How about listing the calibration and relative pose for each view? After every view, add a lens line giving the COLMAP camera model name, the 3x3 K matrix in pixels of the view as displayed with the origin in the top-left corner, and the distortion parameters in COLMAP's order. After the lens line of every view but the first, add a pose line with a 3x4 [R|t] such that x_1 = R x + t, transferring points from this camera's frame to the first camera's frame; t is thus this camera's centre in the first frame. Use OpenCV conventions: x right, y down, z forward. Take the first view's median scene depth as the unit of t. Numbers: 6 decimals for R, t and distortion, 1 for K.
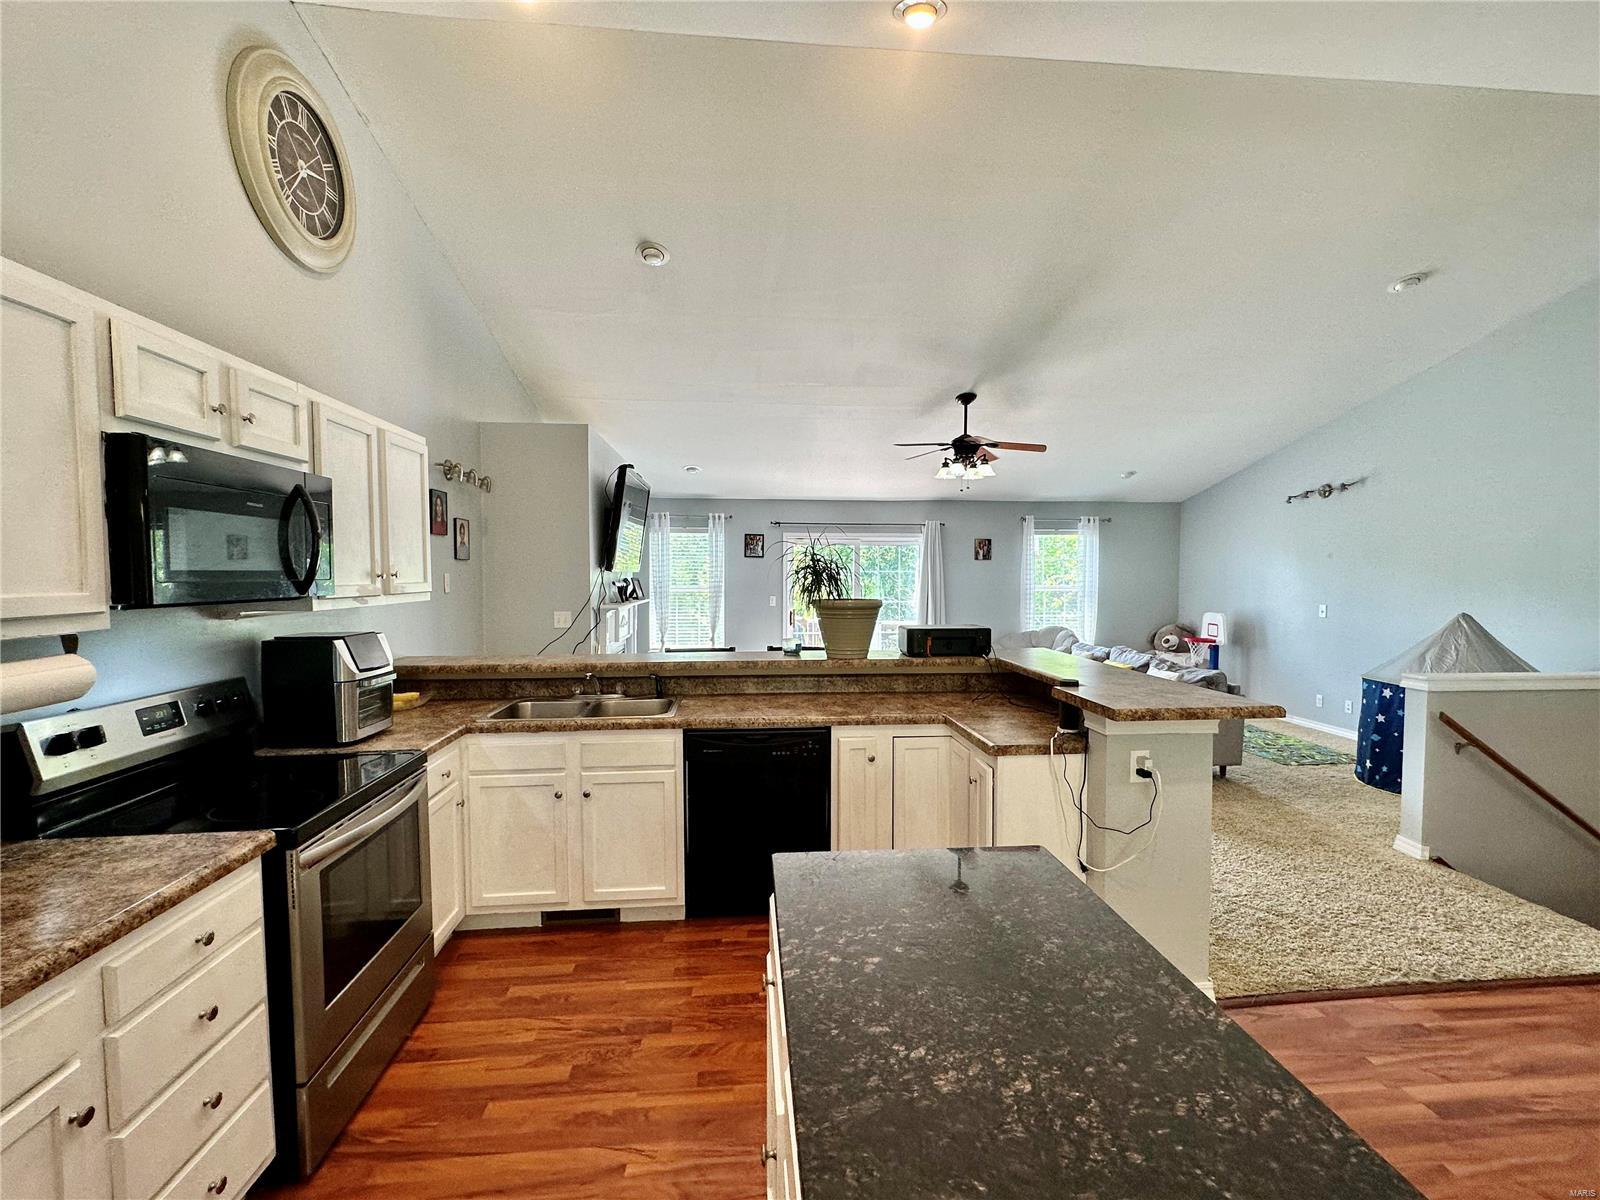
lens RADIAL K [[688.0, 0, 800.0], [0, 688.0, 601.4], [0, 0, 1]] dist [-0.002555, 0.000320]
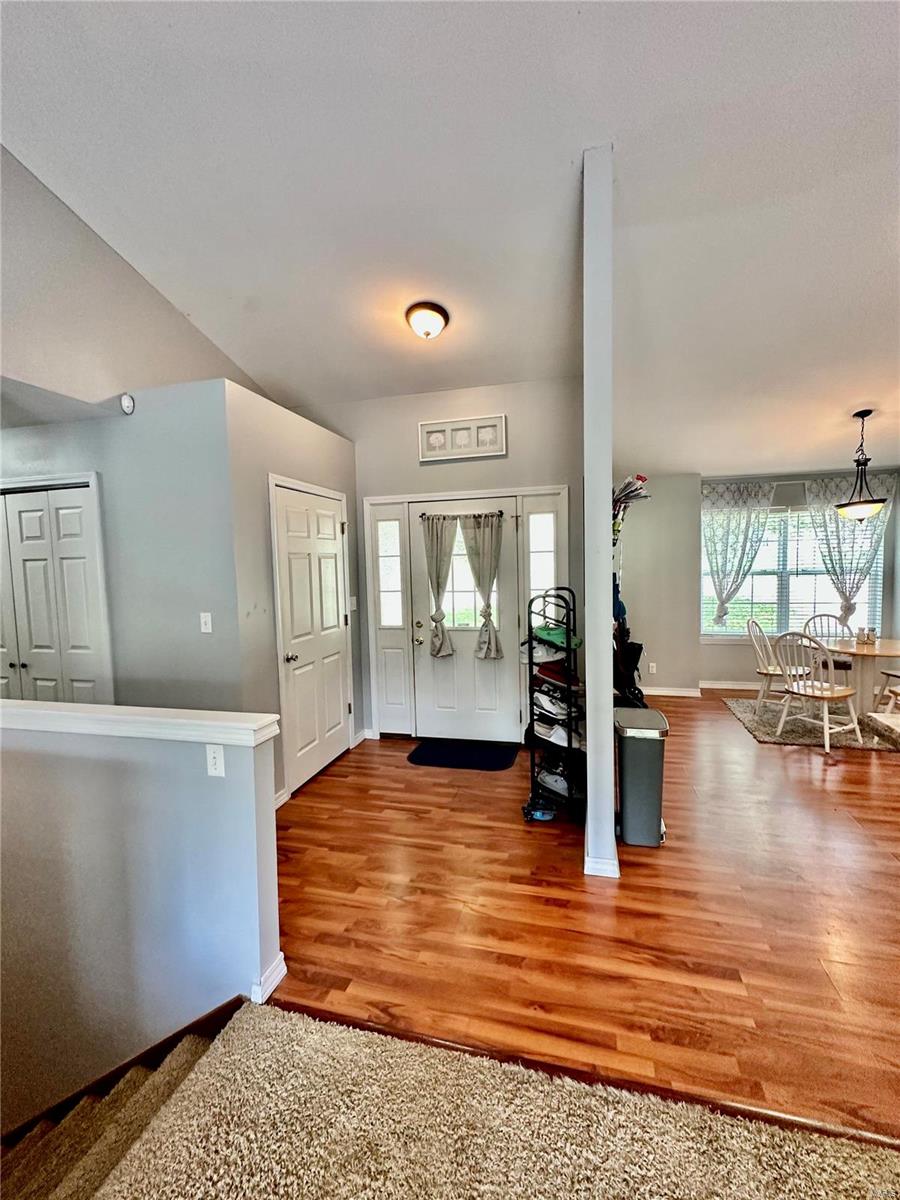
lens RADIAL K [[516.0, 0, 449.4], [0, 516.0, 600.5], [0, 0, 1]] dist [-0.002555, 0.000320]
pose [[-0.938031, -0.003639, 0.346532, 0.323922], [0.037066, 0.993155, 0.110765, -0.023588], [-0.344563, 0.116746, -0.931476, 0.590133]]
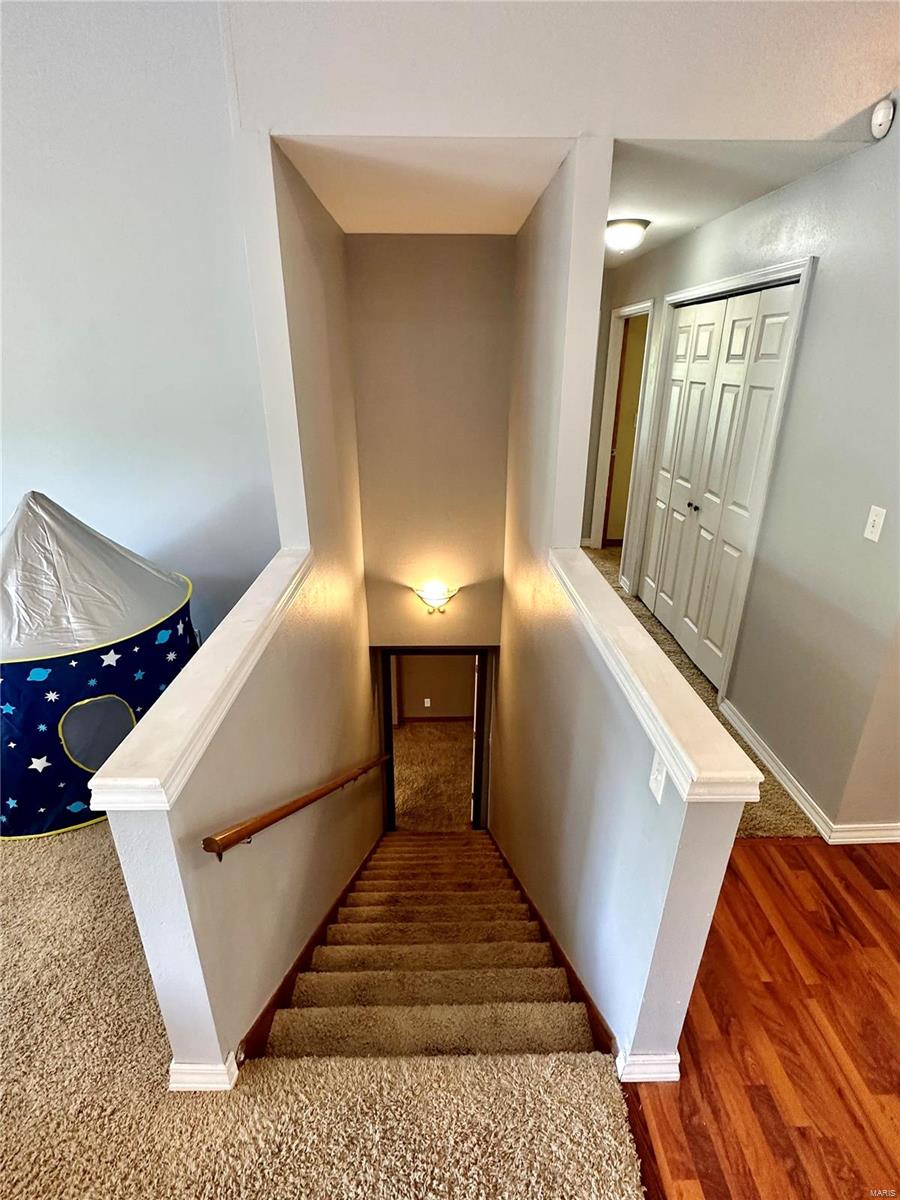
lens RADIAL K [[597.3, 0, 450.1], [0, 597.3, 601.2], [0, 0, 1]] dist [-0.000540, -0.000406]
pose [[0.068153, -0.379528, 0.922666, 0.359979], [0.038217, 0.925131, 0.377719, -0.051632], [-0.996943, 0.009519, 0.077555, 0.443331]]
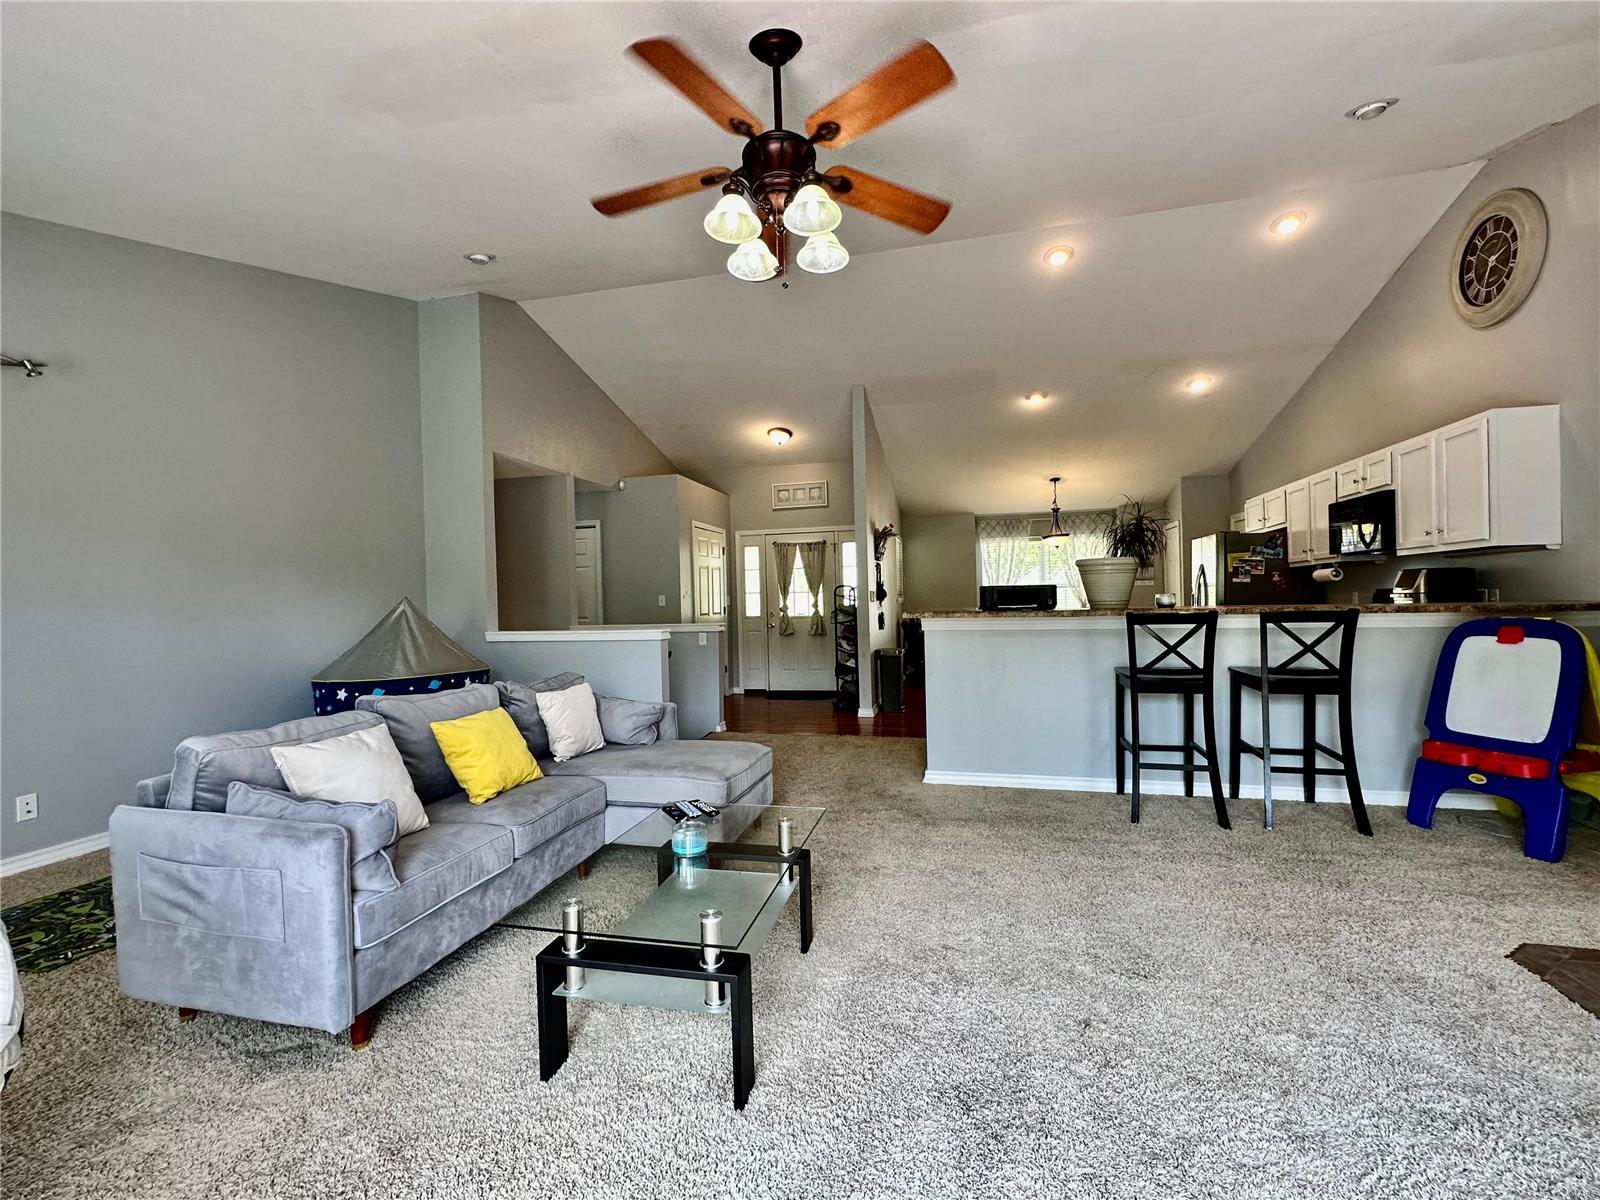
lens RADIAL K [[688.0, 0, 800.0], [0, 688.0, 601.4], [0, 0, 1]] dist [-0.002555, 0.000320]
pose [[-0.943349, 0.020212, 0.331187, 0.094516], [0.035254, 0.998599, 0.039472, 0.002765], [-0.329925, 0.048912, -0.942739, 1.231523]]
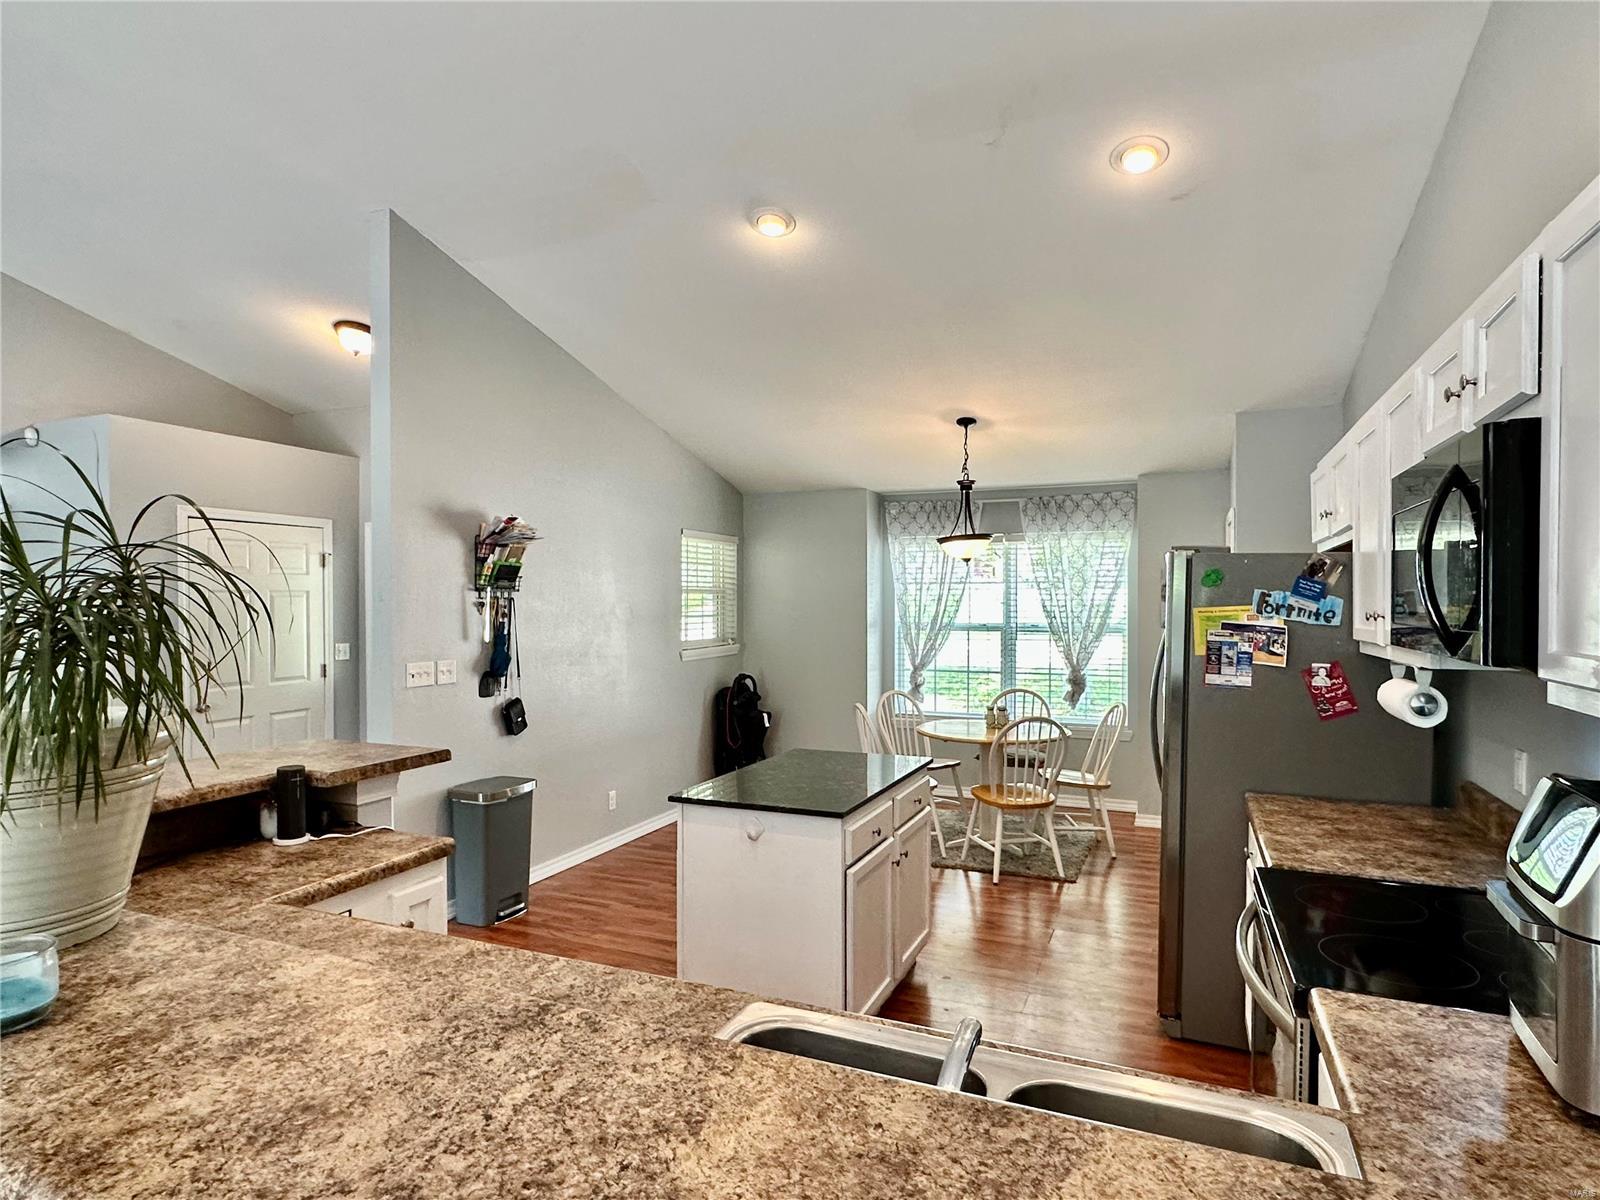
lens RADIAL K [[909.3, 0, 794.4], [0, 909.3, 607.9], [0, 0, 1]] dist [-0.000598, -0.000405]
pose [[-0.882440, -0.003880, 0.470408, -0.196461], [0.020122, 0.998739, 0.045986, -0.030904], [-0.469994, 0.050046, -0.881250, 0.632175]]
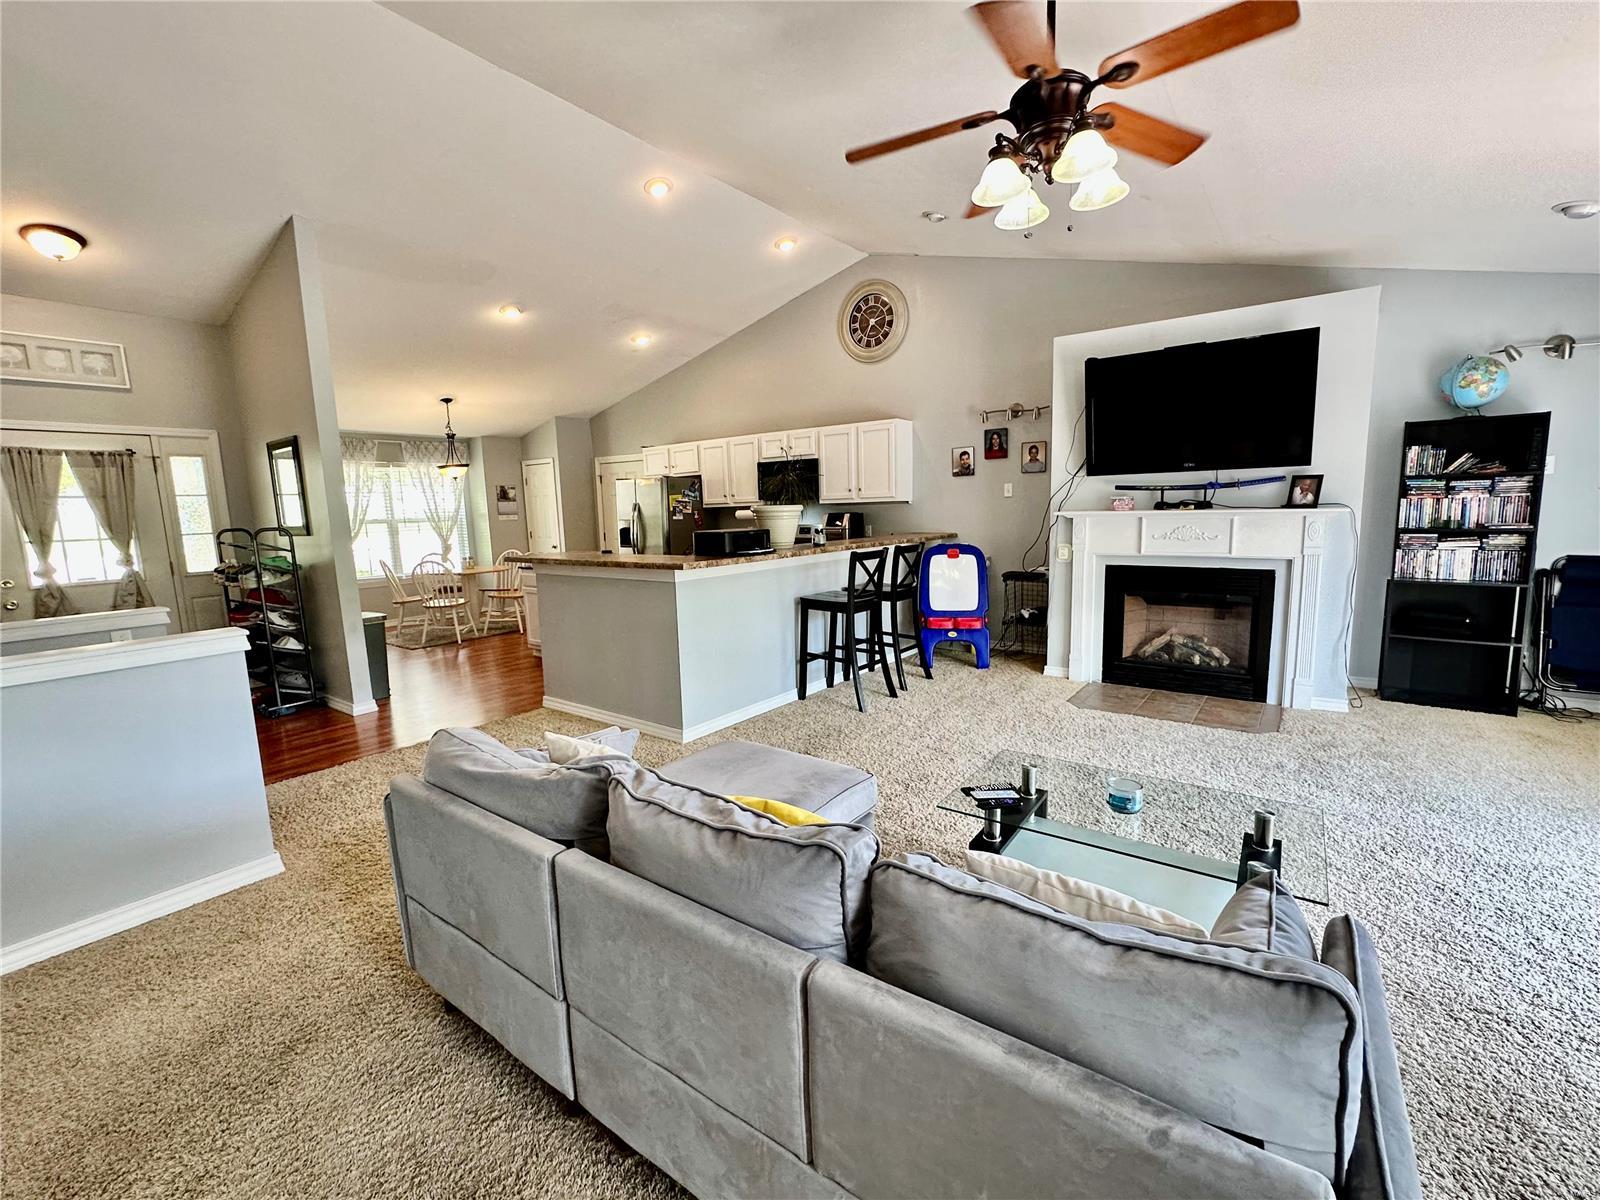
lens RADIAL K [[689.1, 0, 801.1], [0, 689.1, 601.3], [0, 0, 1]] dist [-0.002954, 0.000623]
pose [[-0.665284, 0.122974, -0.736393, 0.569952], [-0.002647, 0.985946, 0.167040, -0.023343], [0.746586, 0.113079, -0.655609, 1.051453]]
